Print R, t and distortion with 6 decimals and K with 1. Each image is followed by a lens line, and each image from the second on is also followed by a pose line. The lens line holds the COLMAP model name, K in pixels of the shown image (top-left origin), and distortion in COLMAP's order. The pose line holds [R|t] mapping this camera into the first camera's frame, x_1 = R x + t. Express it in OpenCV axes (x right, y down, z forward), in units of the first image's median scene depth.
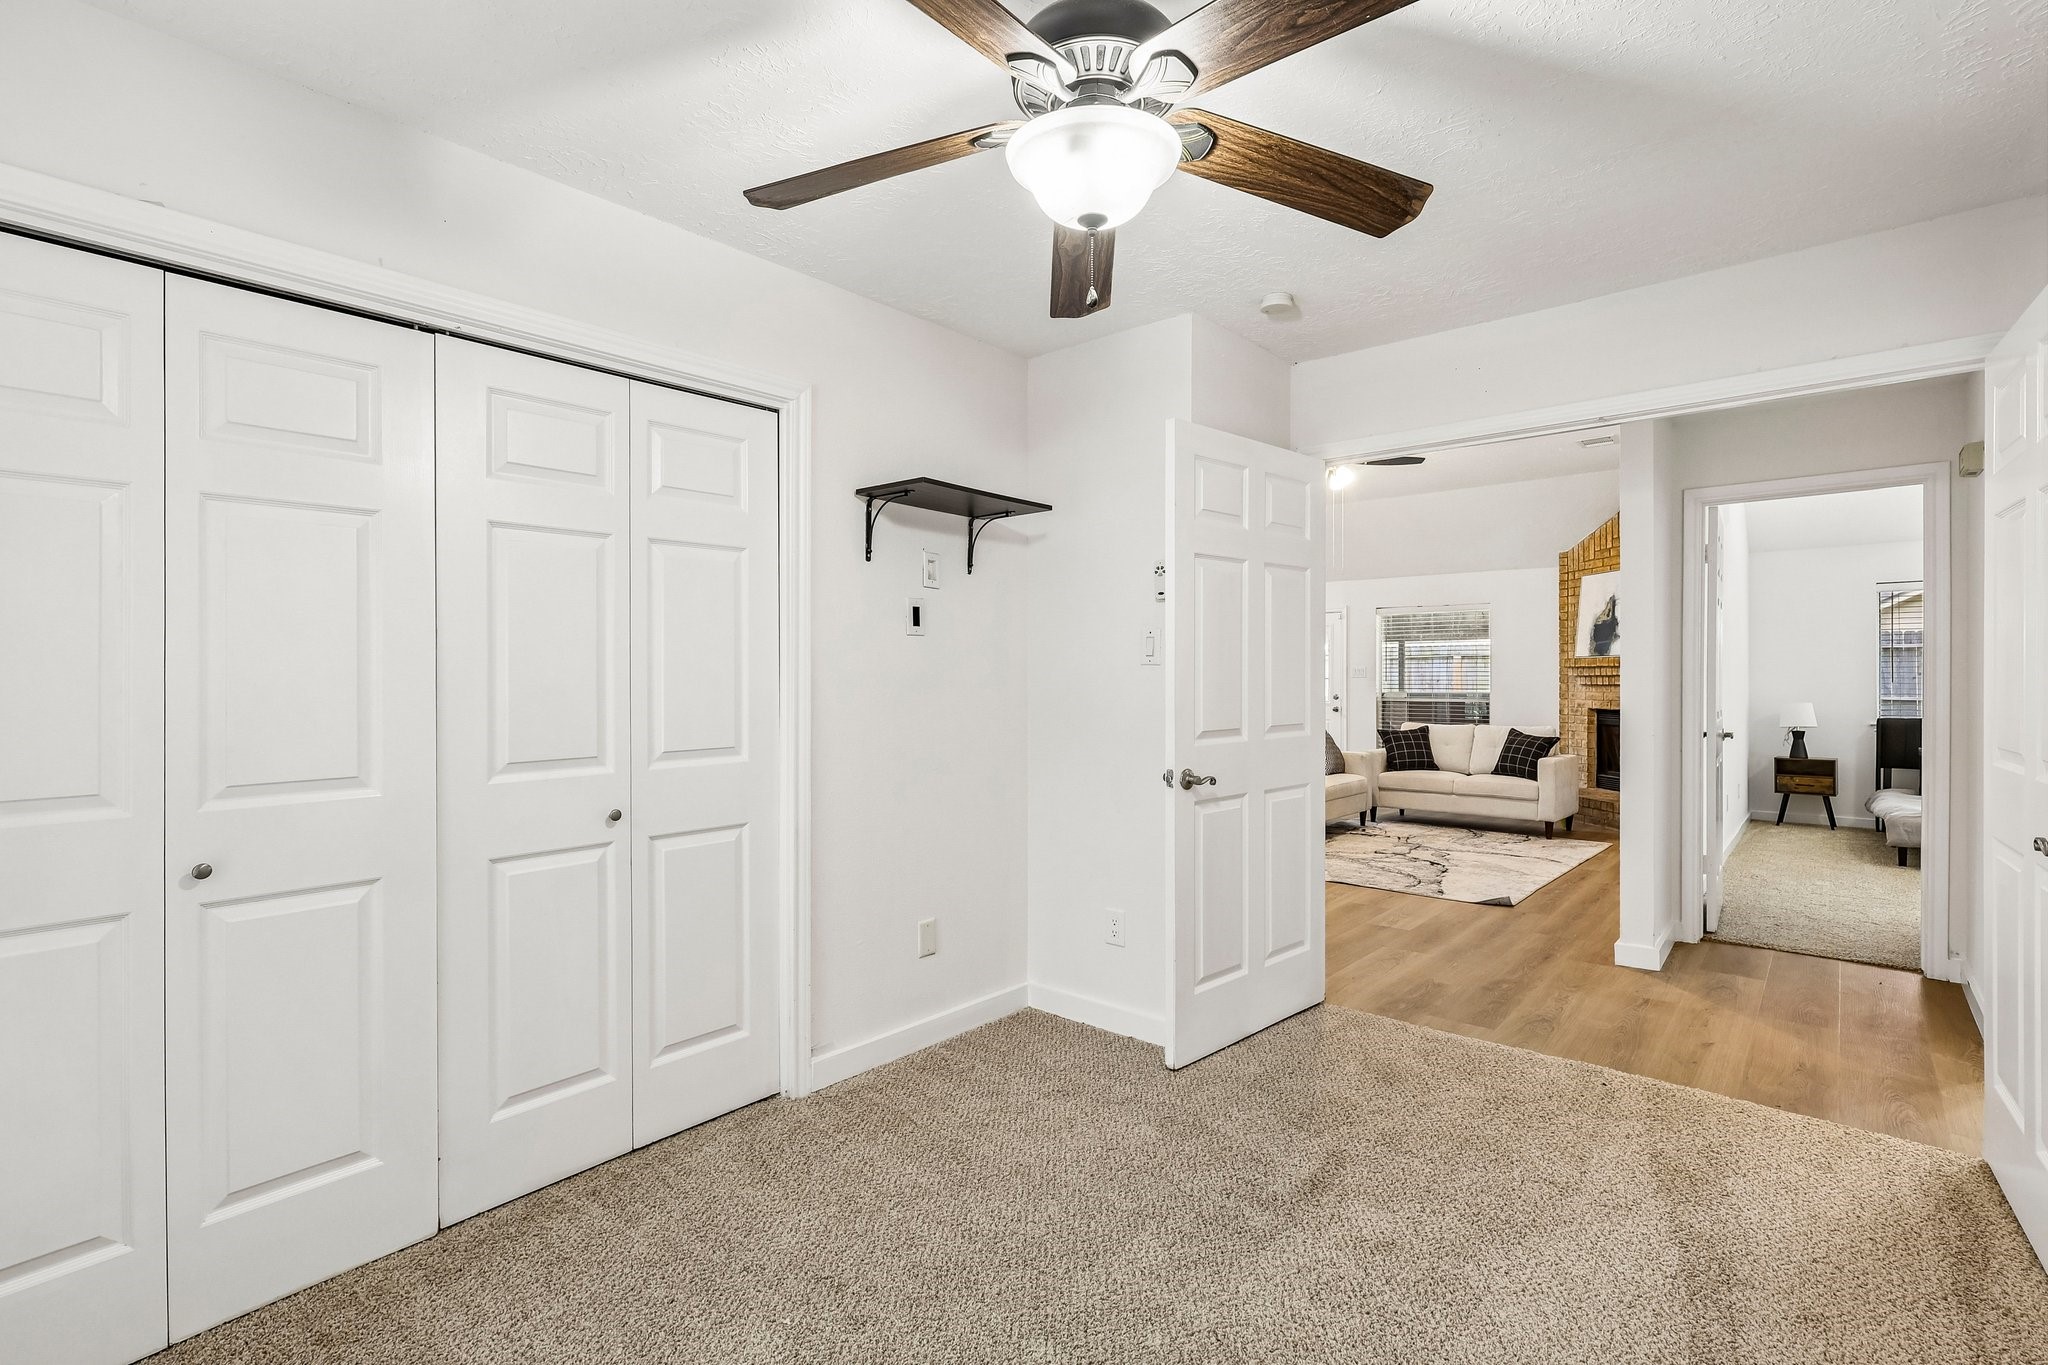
lens RADIAL K [[934.7, 0, 1031.1], [0, 934.7, 683.2], [0, 0, 1]] dist [-0.017511, -0.000001]
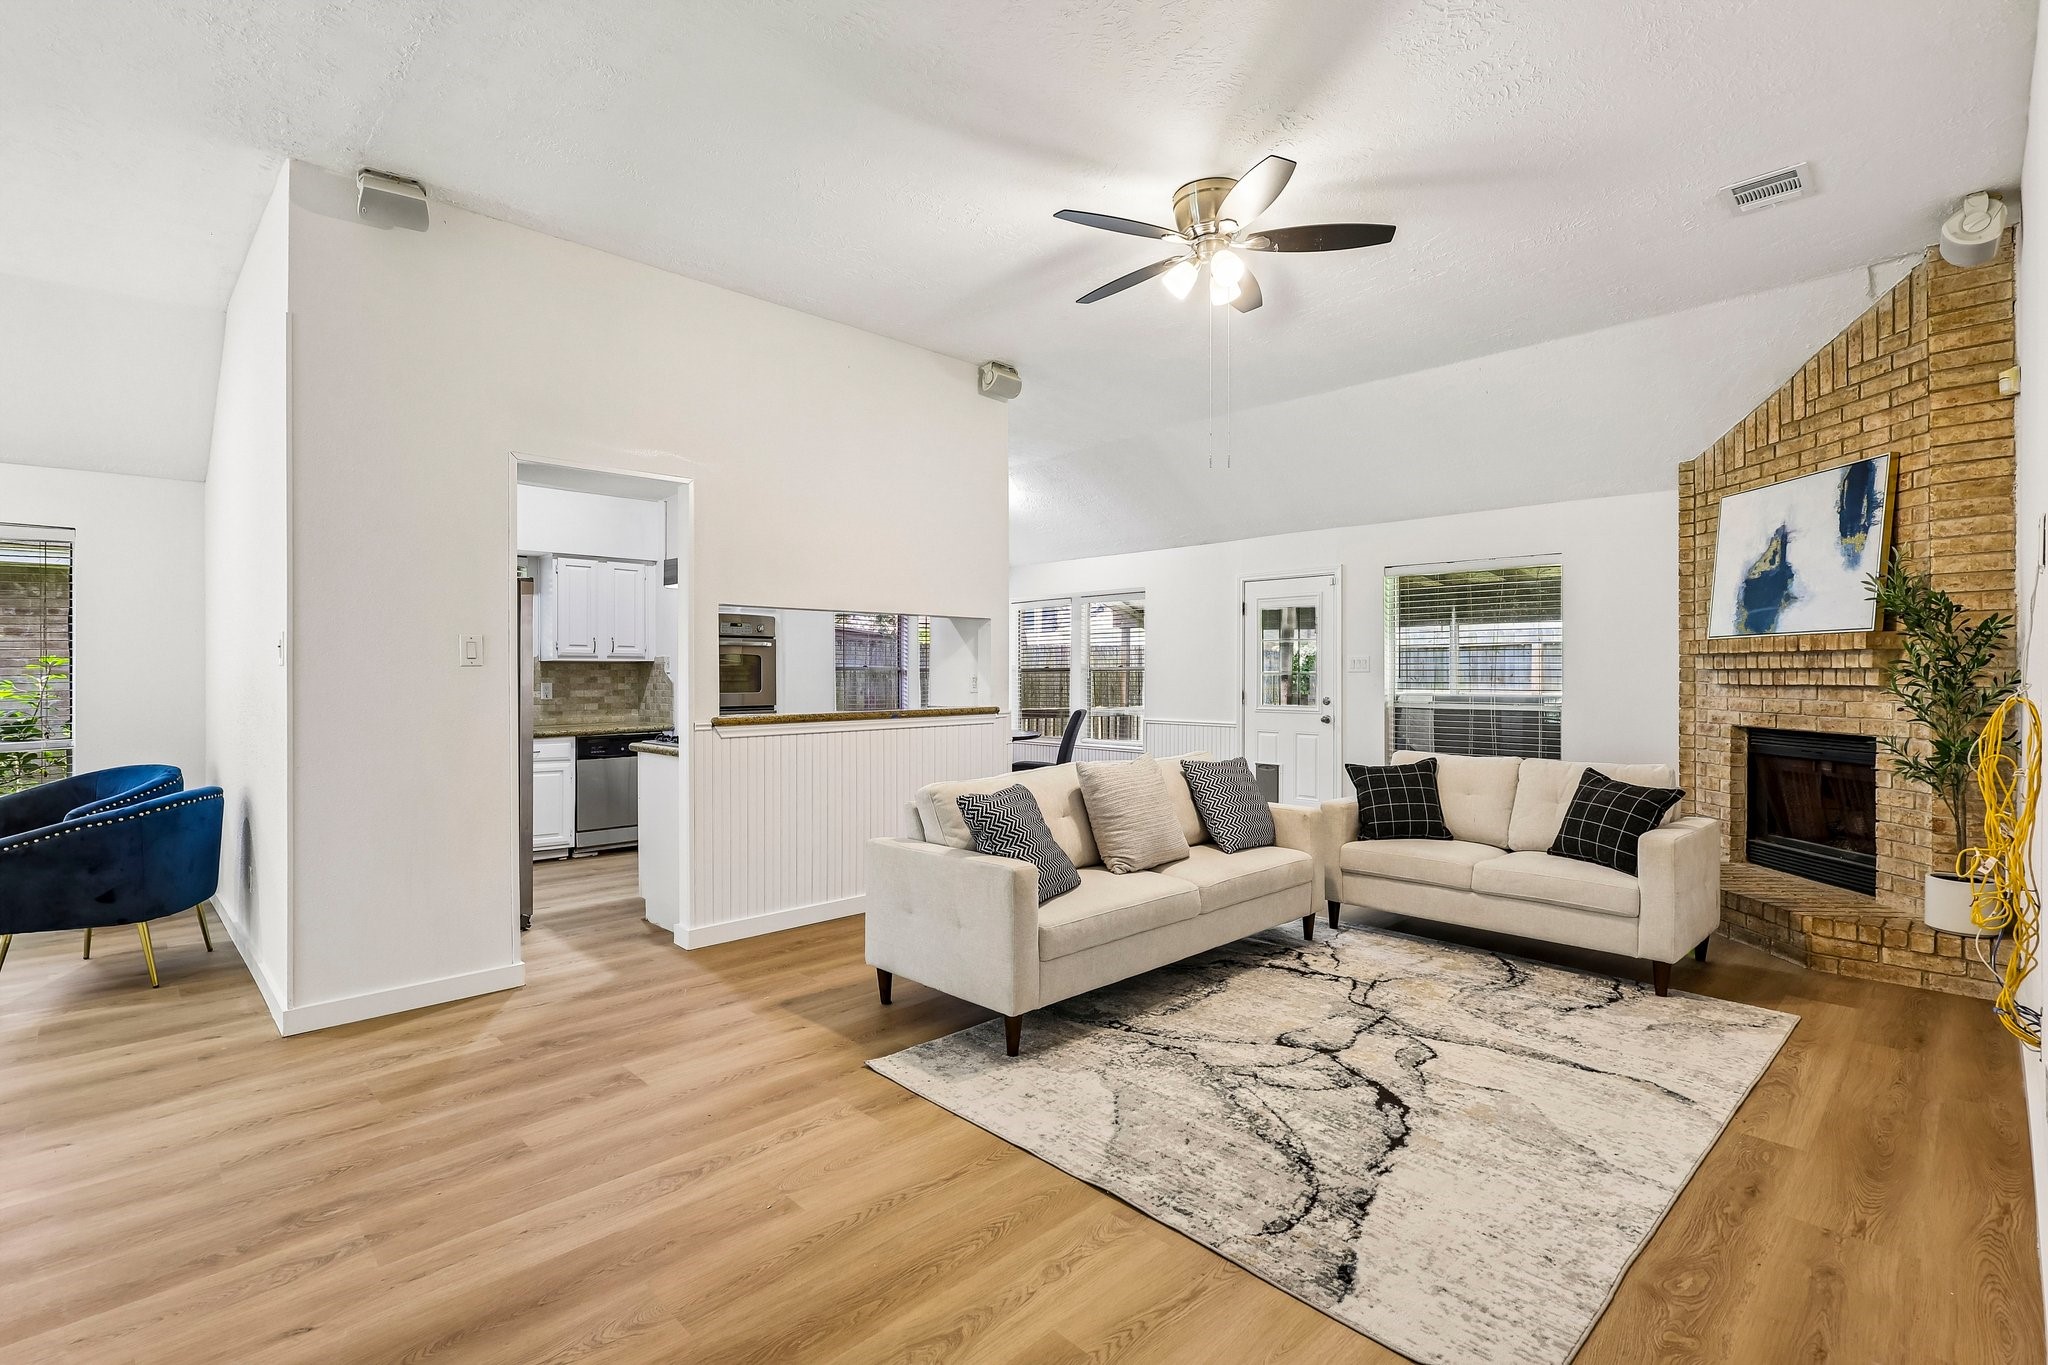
lens RADIAL K [[934.7, 0, 1017.4], [0, 934.7, 678.8], [0, 0, 1]] dist [-0.017511, -0.000001]
pose [[0.995215, -0.001068, -0.097699, 0.233228], [0.001389, 0.999994, 0.003213, -0.005147], [0.097695, -0.003334, 0.995211, 0.420314]]
